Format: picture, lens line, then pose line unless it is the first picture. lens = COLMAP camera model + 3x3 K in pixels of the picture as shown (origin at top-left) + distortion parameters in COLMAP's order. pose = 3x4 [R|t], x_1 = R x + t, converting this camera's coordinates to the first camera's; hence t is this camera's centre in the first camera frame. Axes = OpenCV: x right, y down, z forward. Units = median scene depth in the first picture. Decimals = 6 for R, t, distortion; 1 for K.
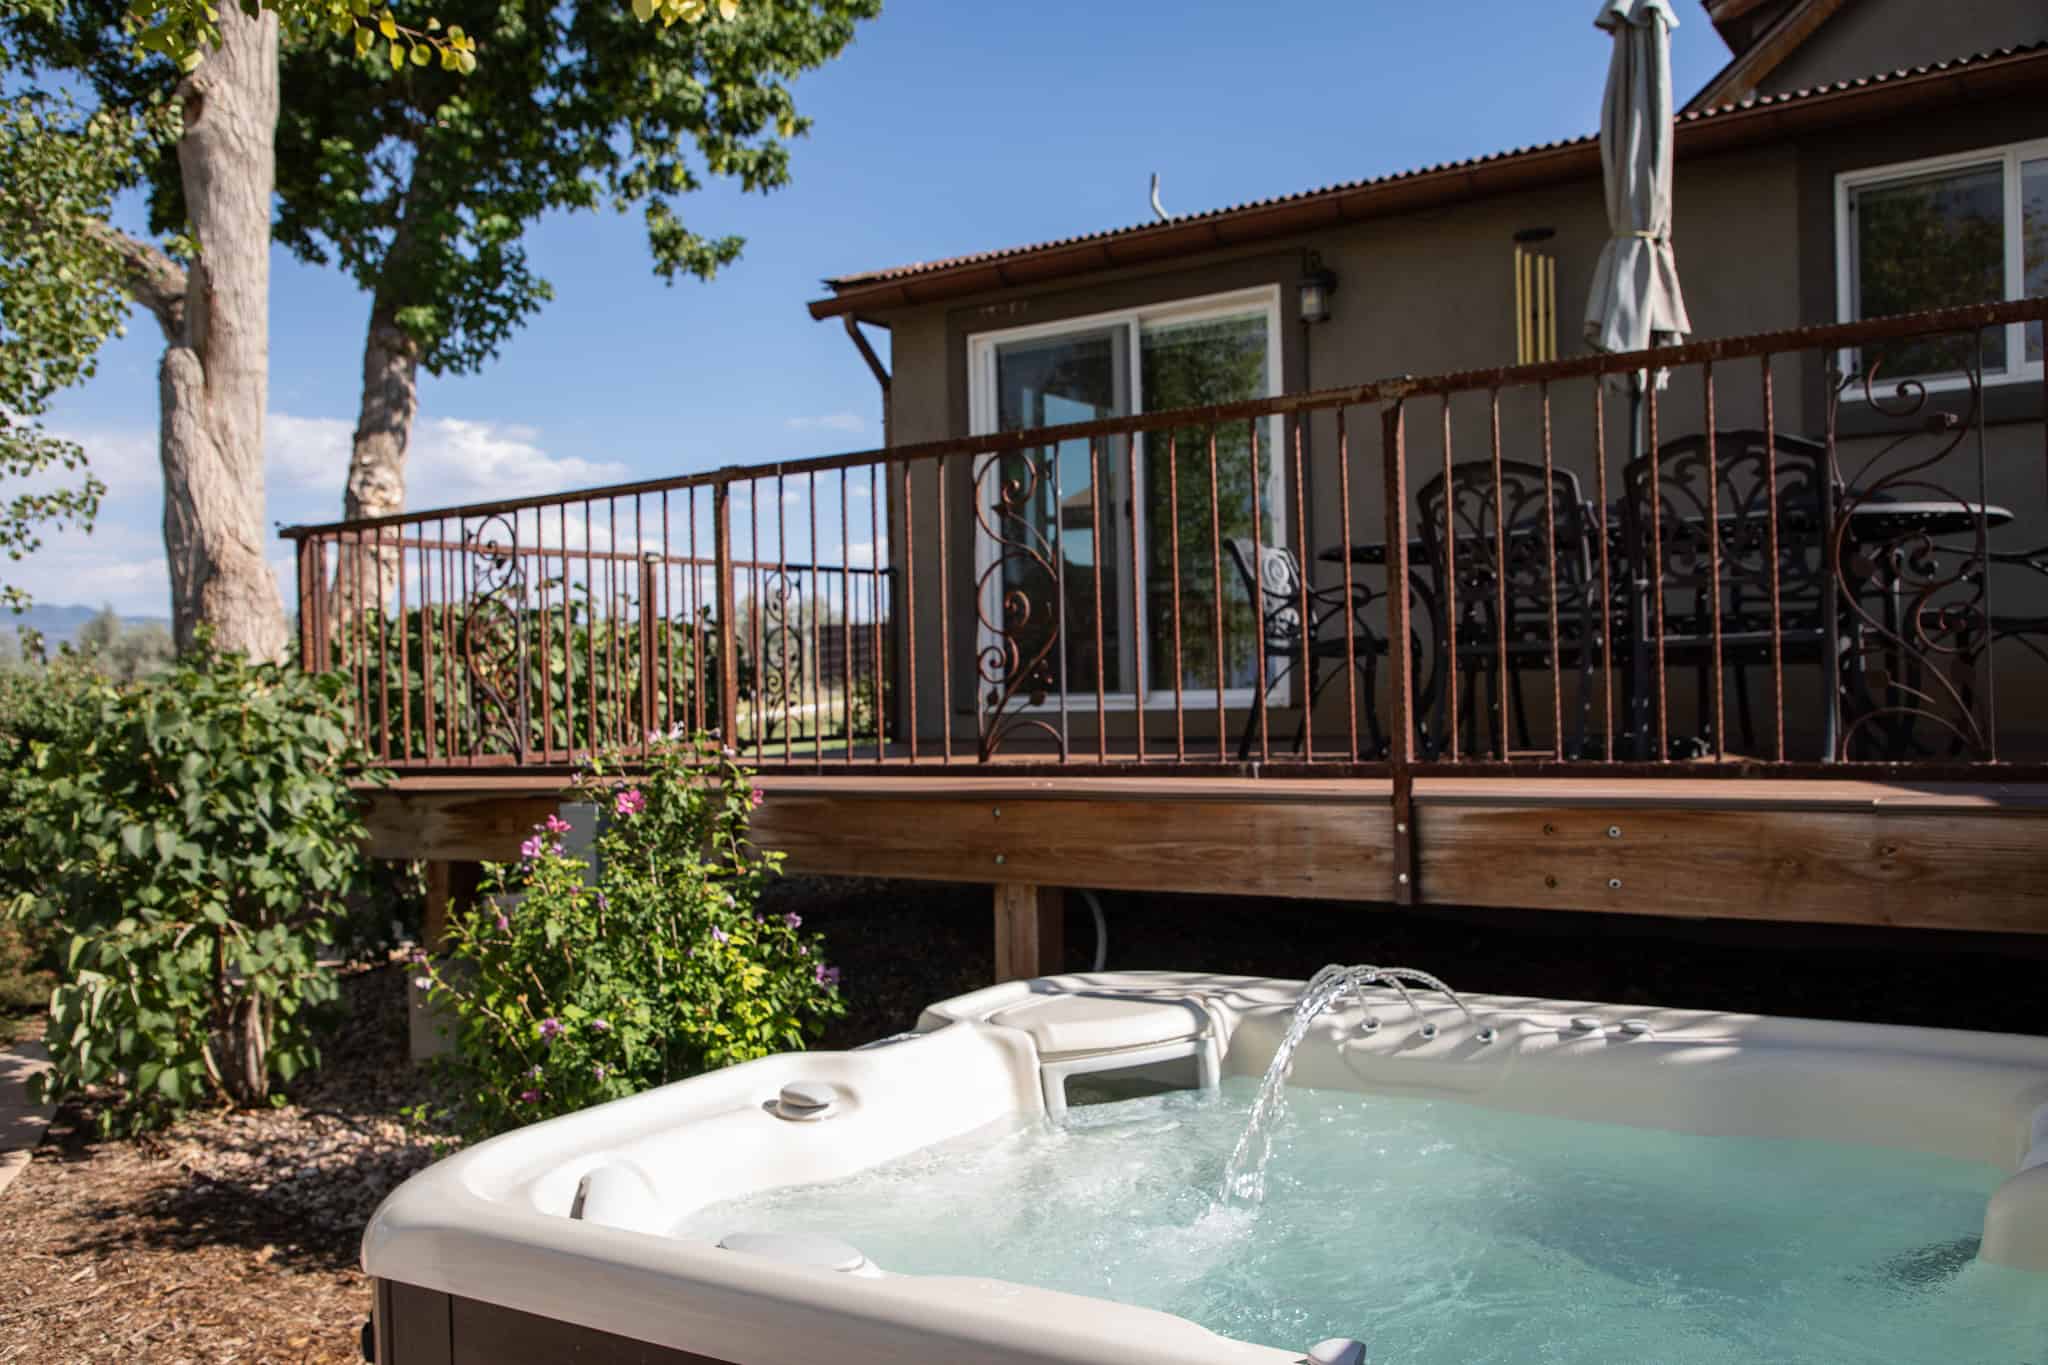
lens RADIAL K [[1816.2, 0, 1024.0], [0, 1816.2, 682.5], [0, 0, 1]] dist [0.000779, 0.000445]
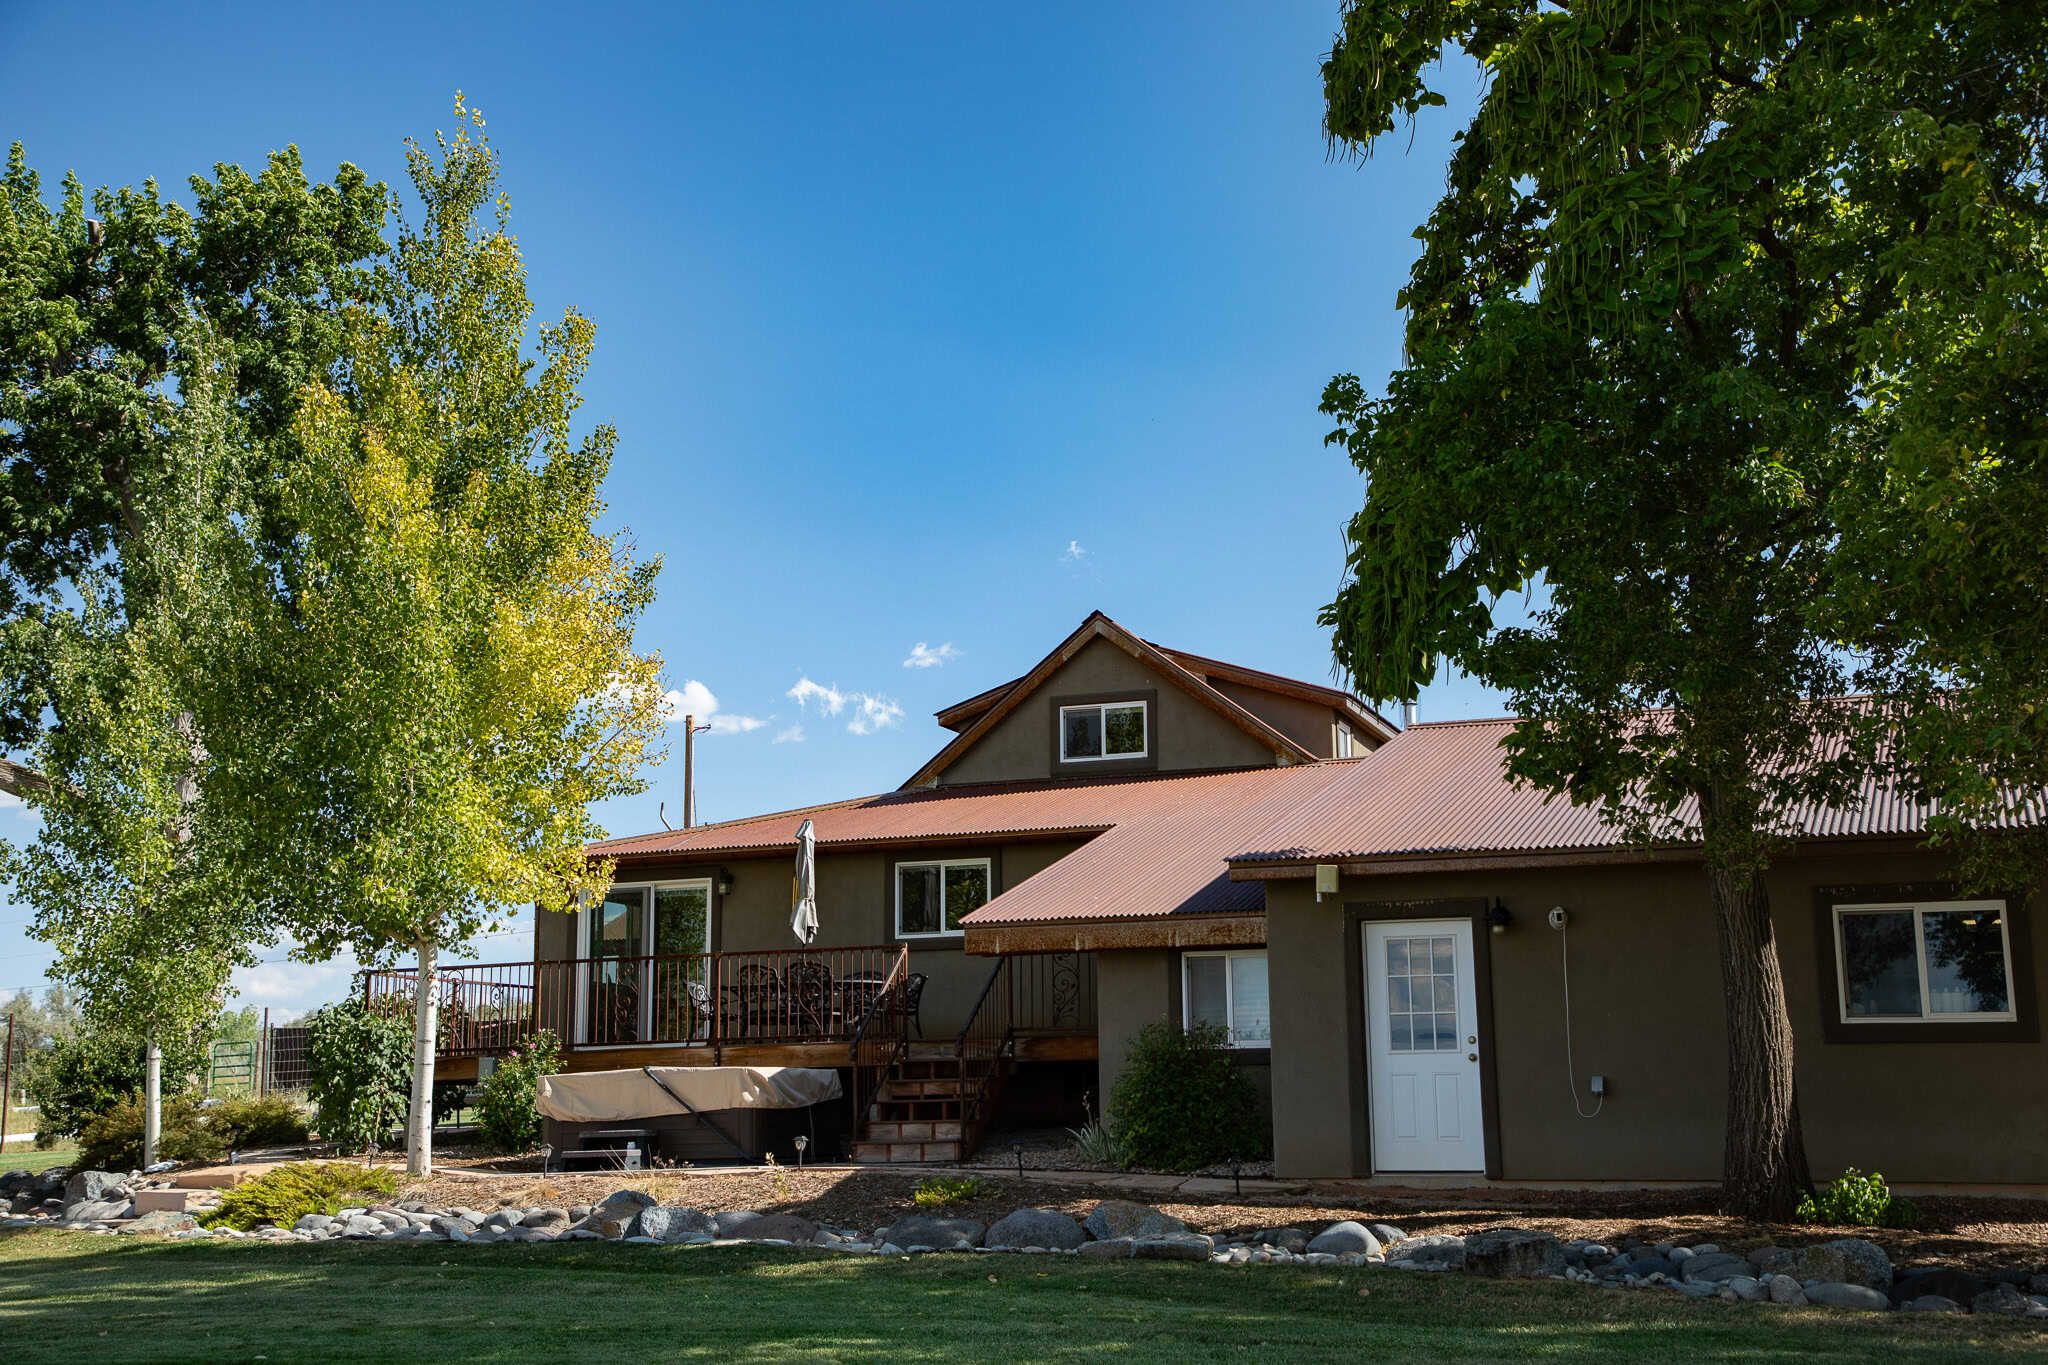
lens RADIAL K [[2673.5, 0, 1024.0], [0, 2673.5, 682.5], [0, 0, 1]] dist [0.006074, 0.004258]
pose [[0.979995, 0.050009, 0.192635, -0.182951], [-0.015992, 0.984573, -0.174243, 0.171134], [-0.198377, 0.167676, 0.965677, -3.038629]]
